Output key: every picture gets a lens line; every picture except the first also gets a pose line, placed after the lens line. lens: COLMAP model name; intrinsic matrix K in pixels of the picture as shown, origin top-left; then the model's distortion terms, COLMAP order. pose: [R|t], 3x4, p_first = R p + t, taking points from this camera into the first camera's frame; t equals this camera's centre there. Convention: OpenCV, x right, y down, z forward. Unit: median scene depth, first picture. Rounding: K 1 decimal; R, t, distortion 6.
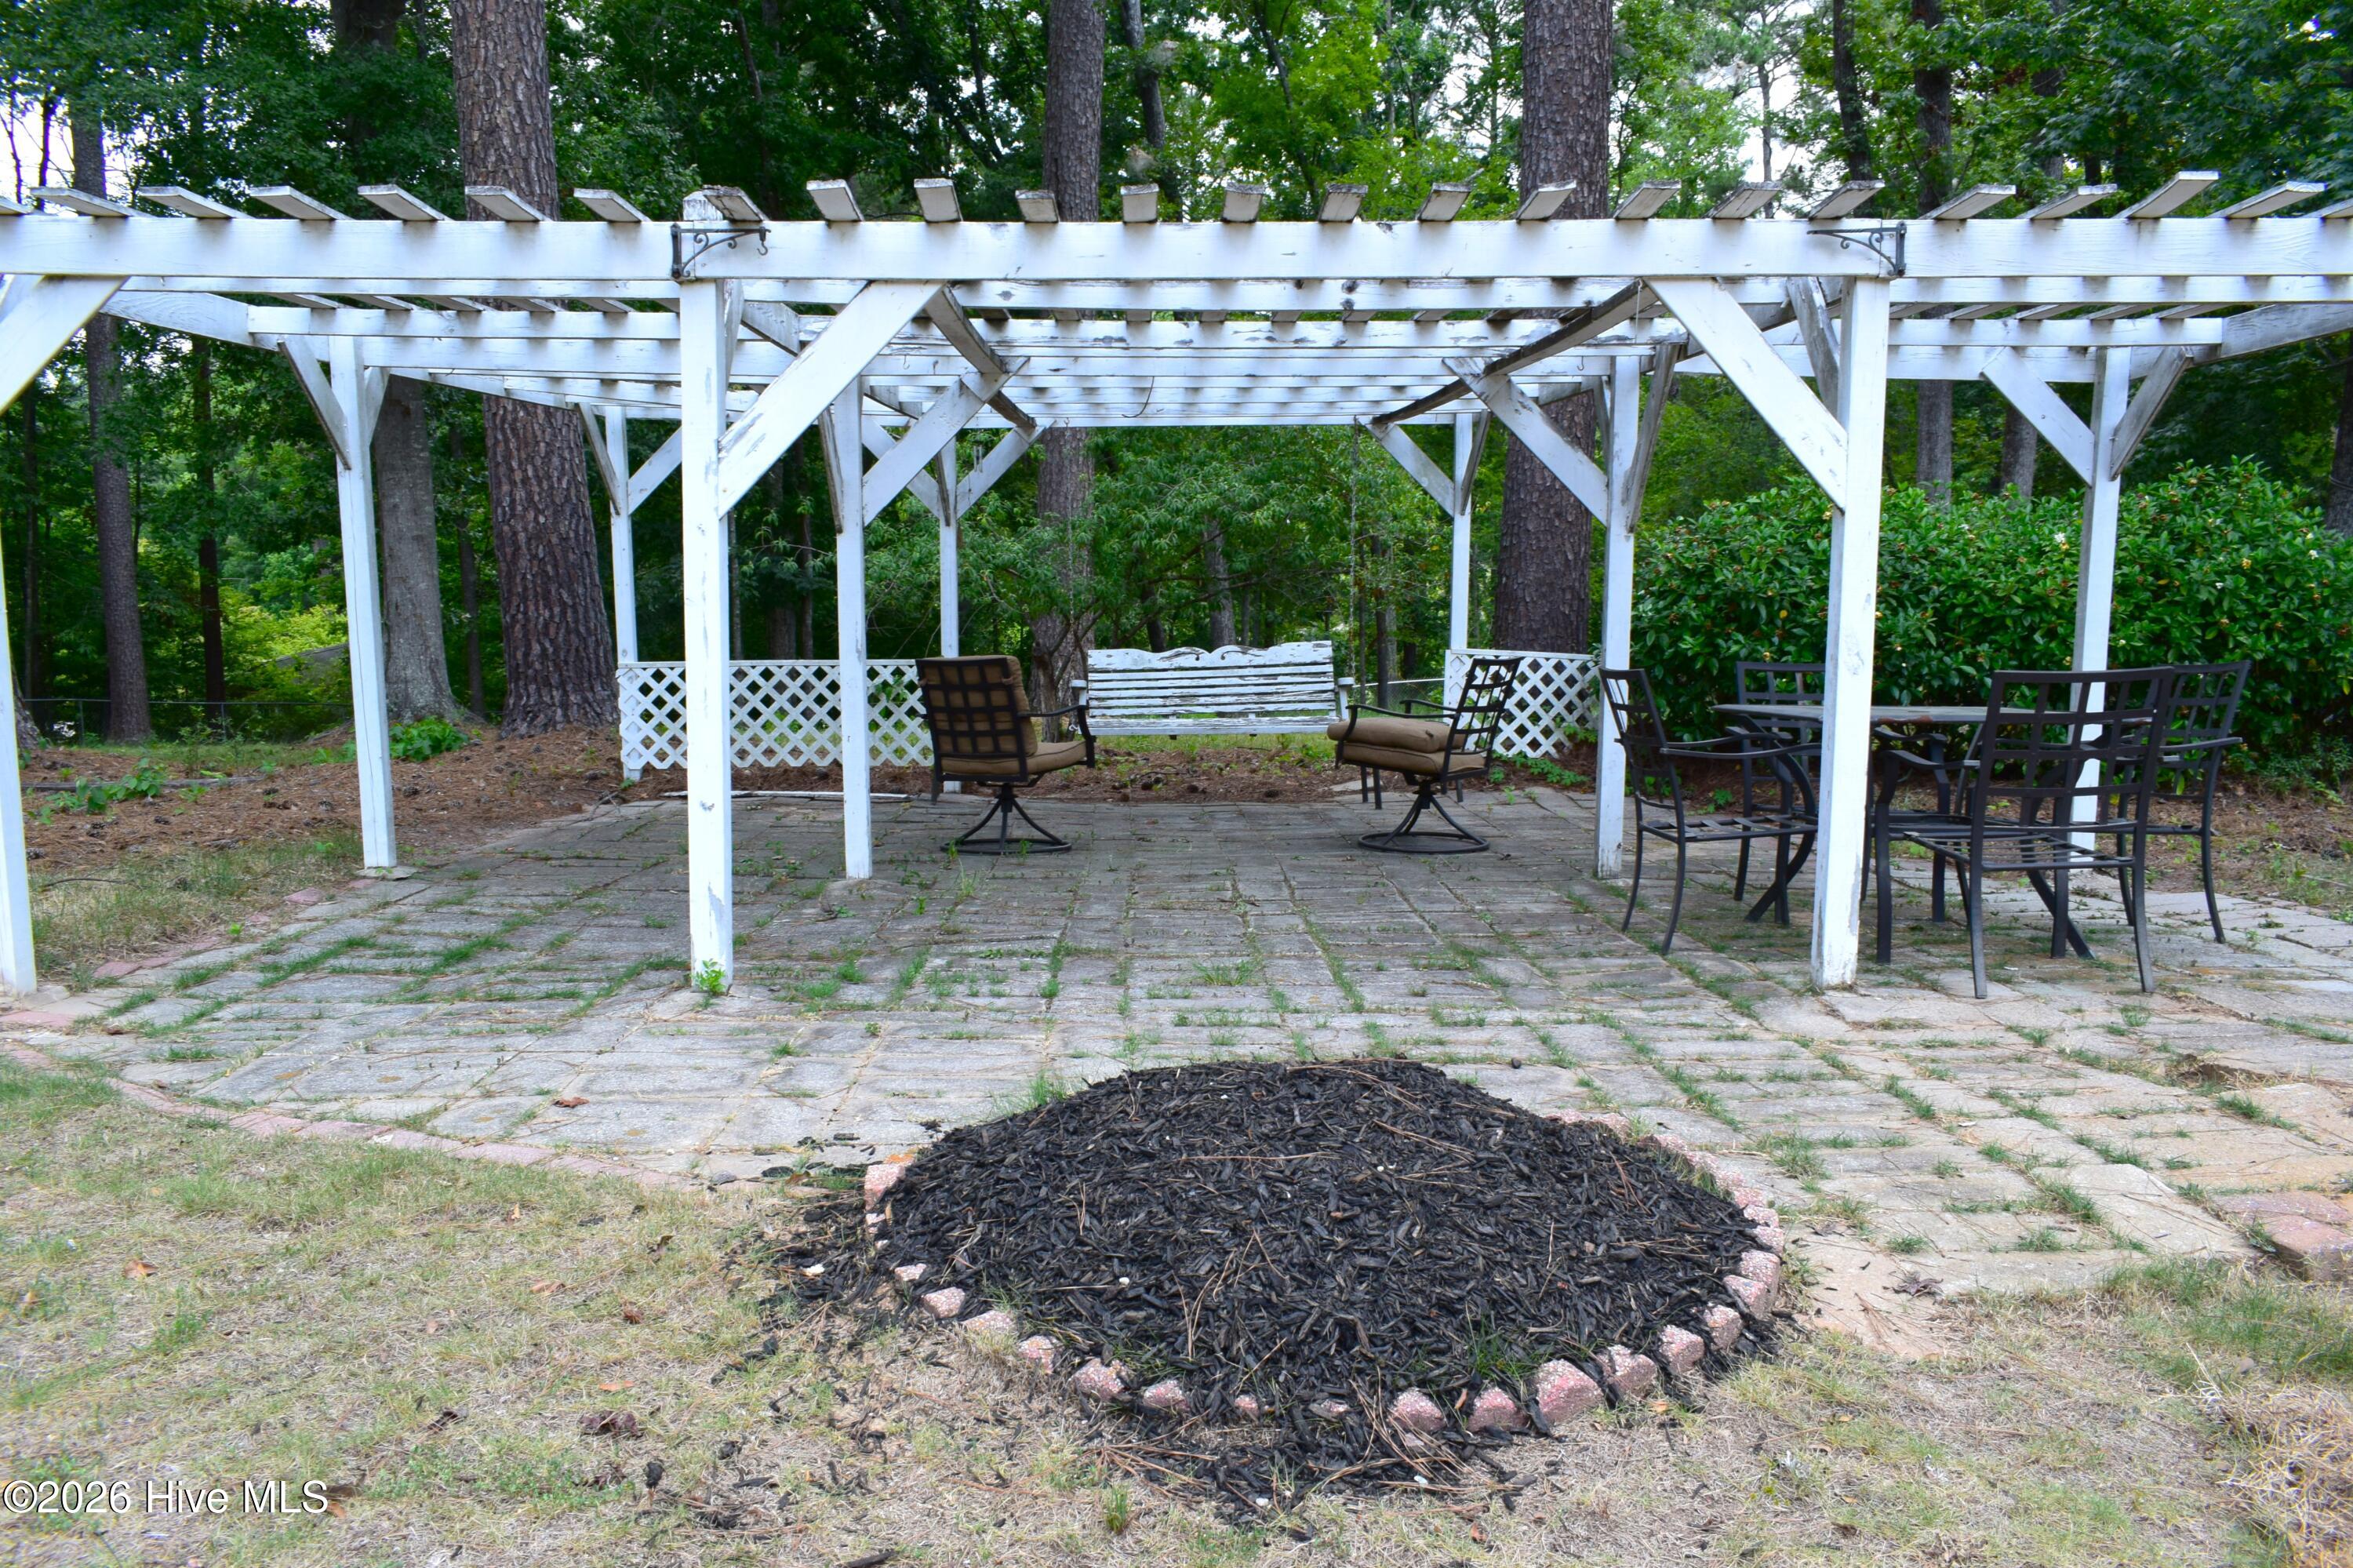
lens RADIAL K [[1796.1, 0, 1176.5], [0, 1796.1, 784.0], [0, 0, 1]] dist [-0.008515, -0.000975]
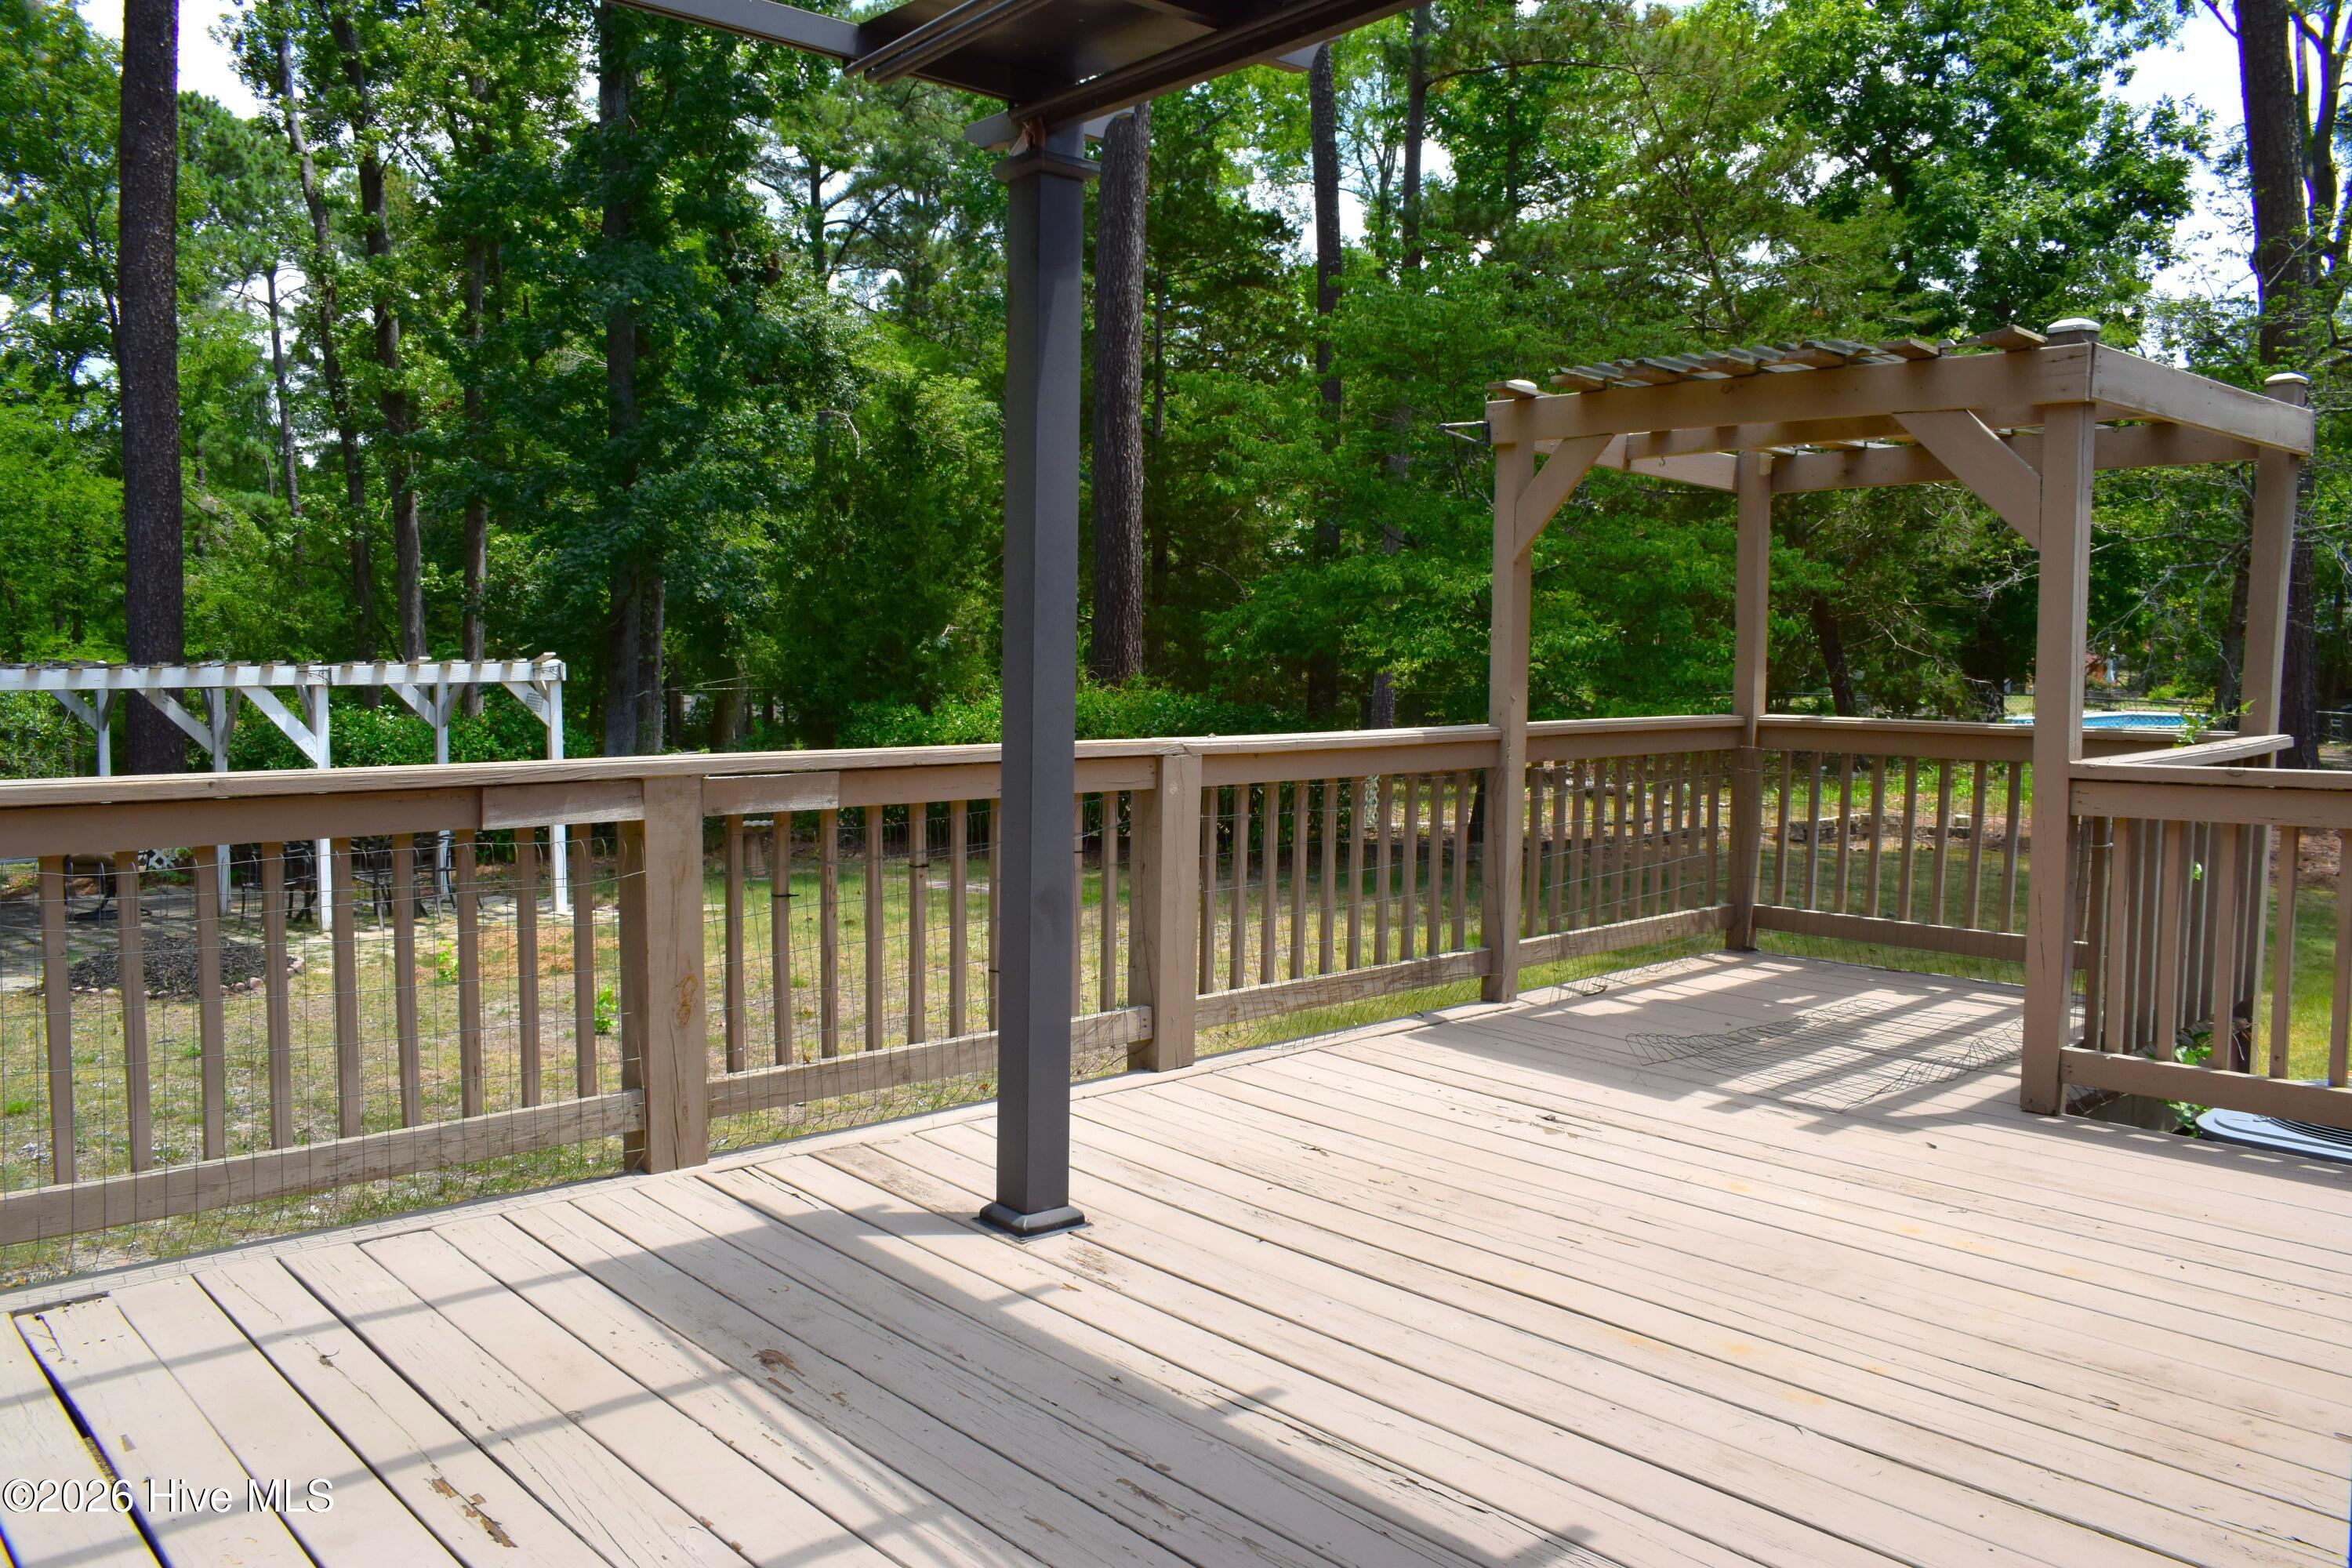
lens RADIAL K [[1823.0, 0, 1173.7], [0, 1823.0, 740.0], [0, 0, 1]] dist [-0.007878, -0.002488]
pose [[0.723840, -0.034373, 0.689111, -0.429227], [0.093318, 0.994458, -0.048416, 0.052741], [-0.683628, 0.099352, 0.723037, -1.372085]]
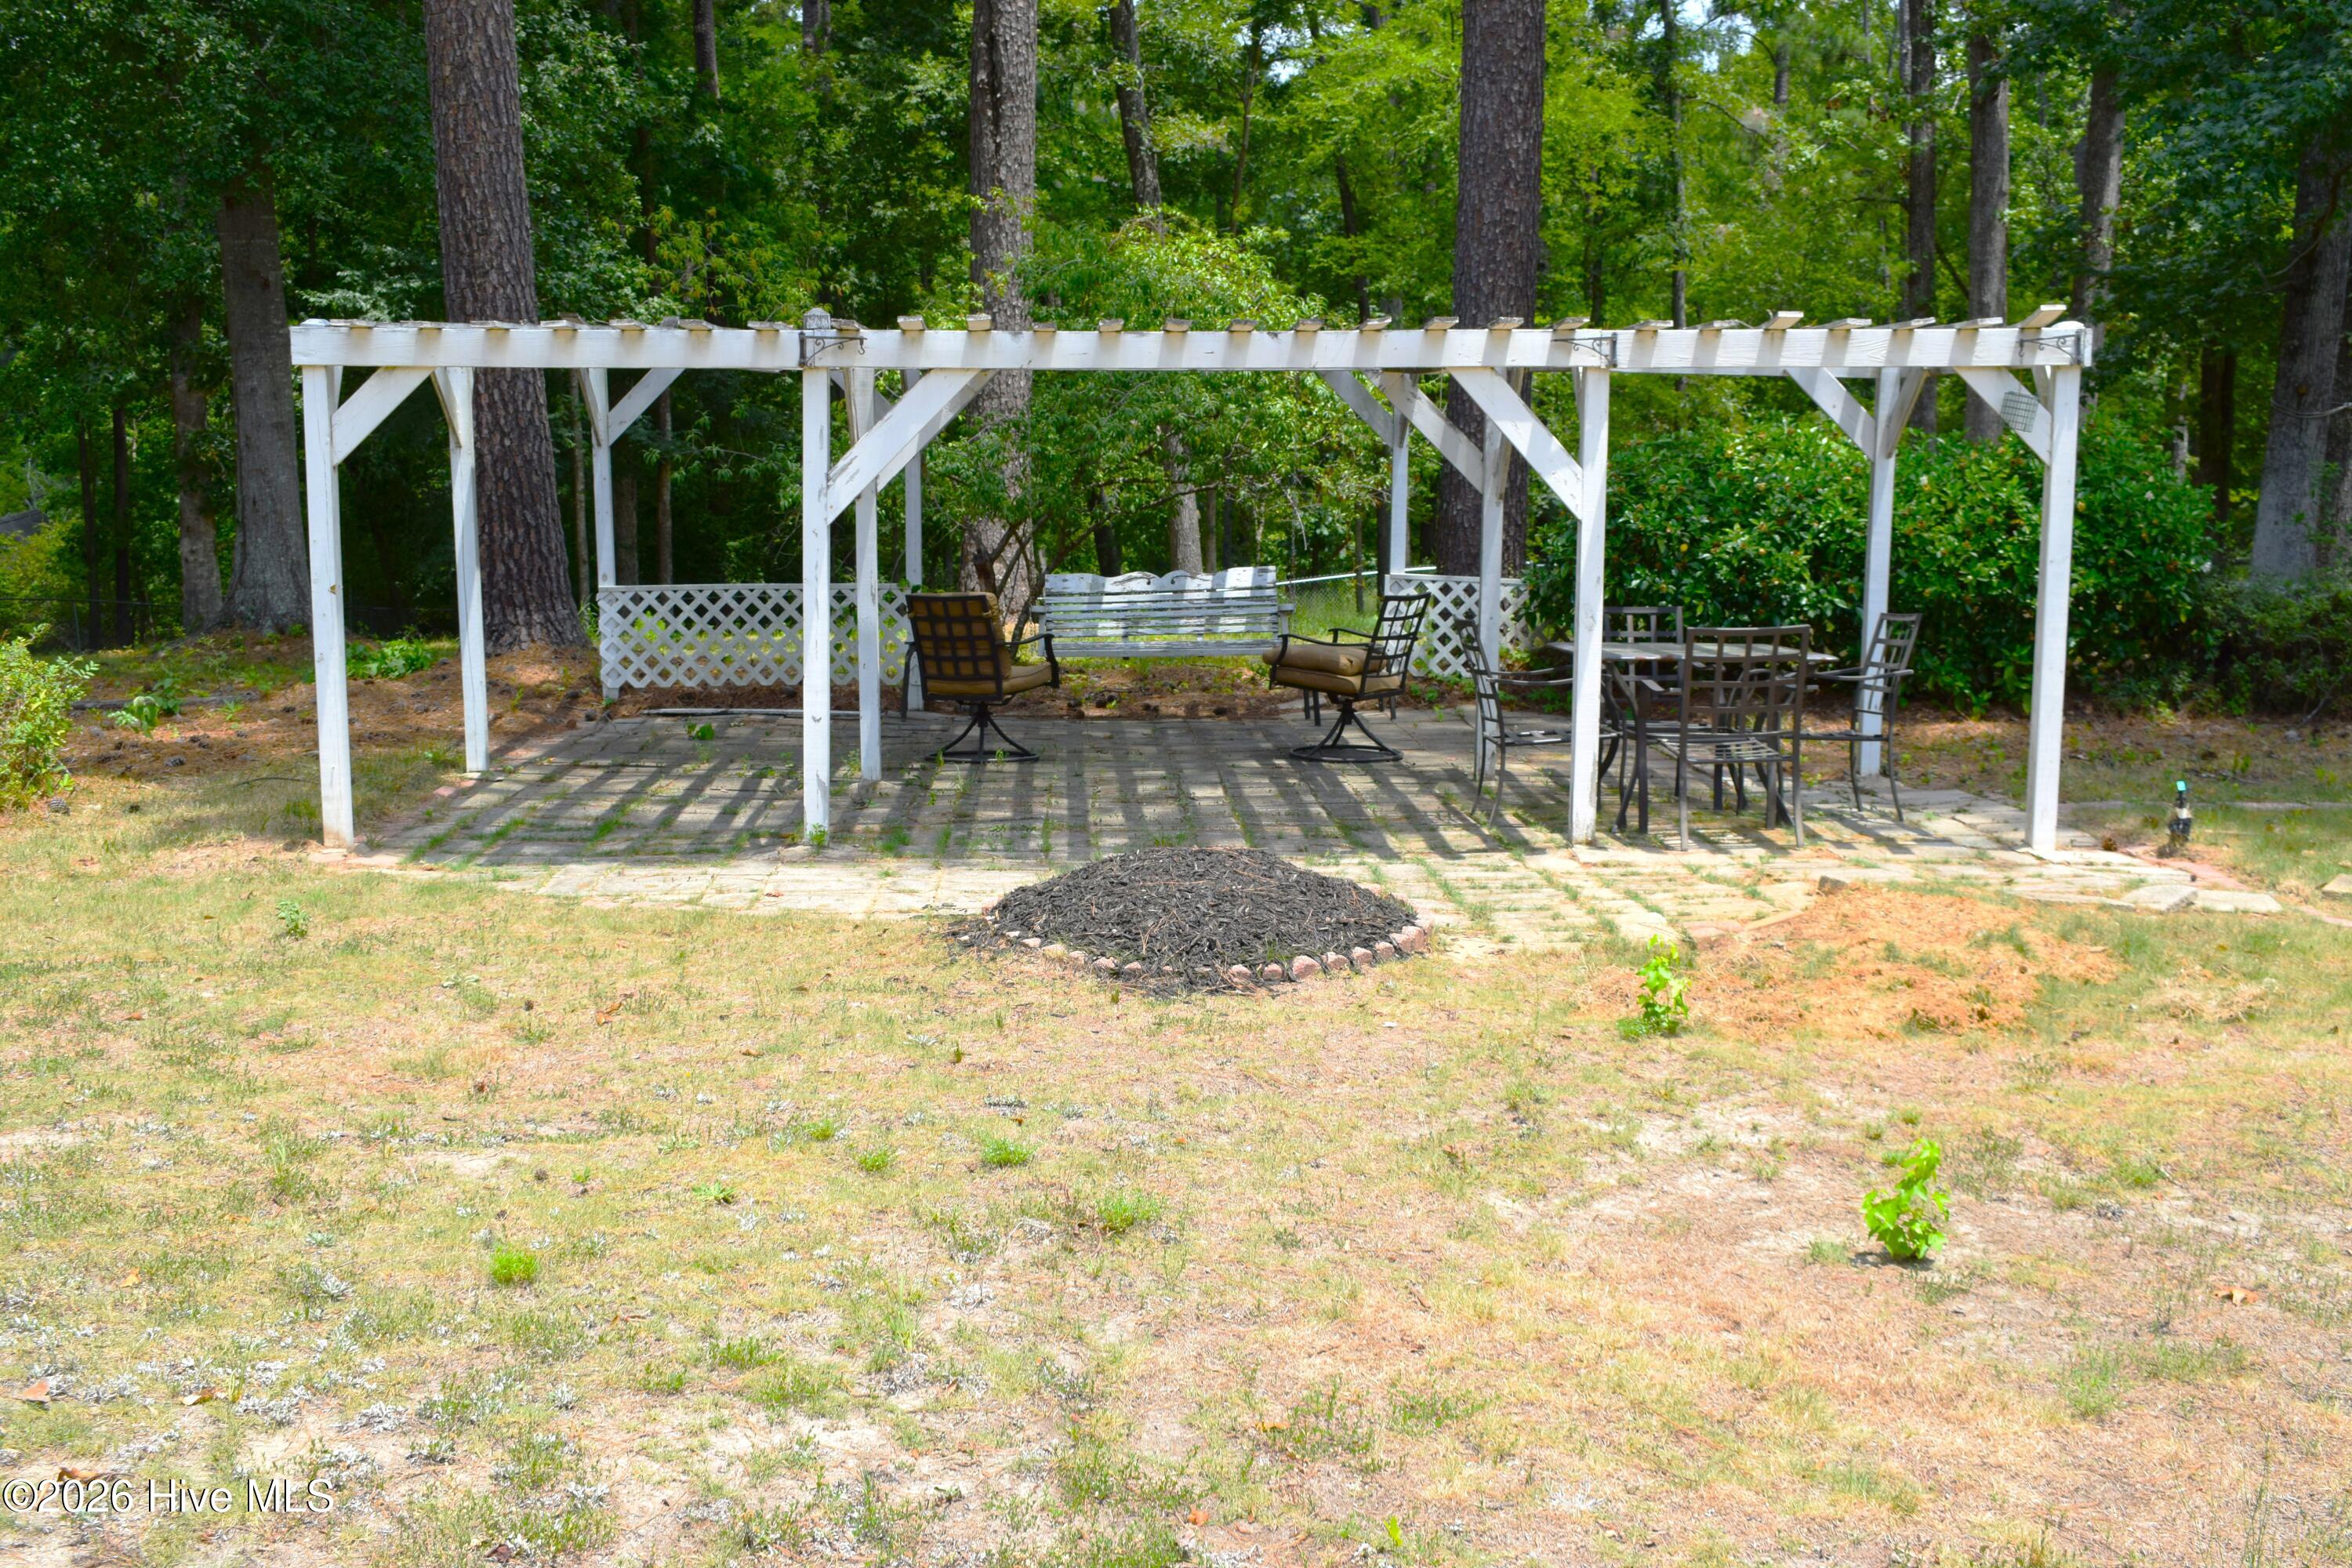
lens RADIAL K [[2577.0, 0, 1176.0], [0, 2577.0, 784.0], [0, 0, 1]] dist [-0.005840, 0.003545]
pose [[0.999775, 0.000011, 0.021218, -0.007262], [-0.000713, 0.999453, 0.033064, -0.003067], [-0.021206, -0.033071, 0.999228, -0.765740]]
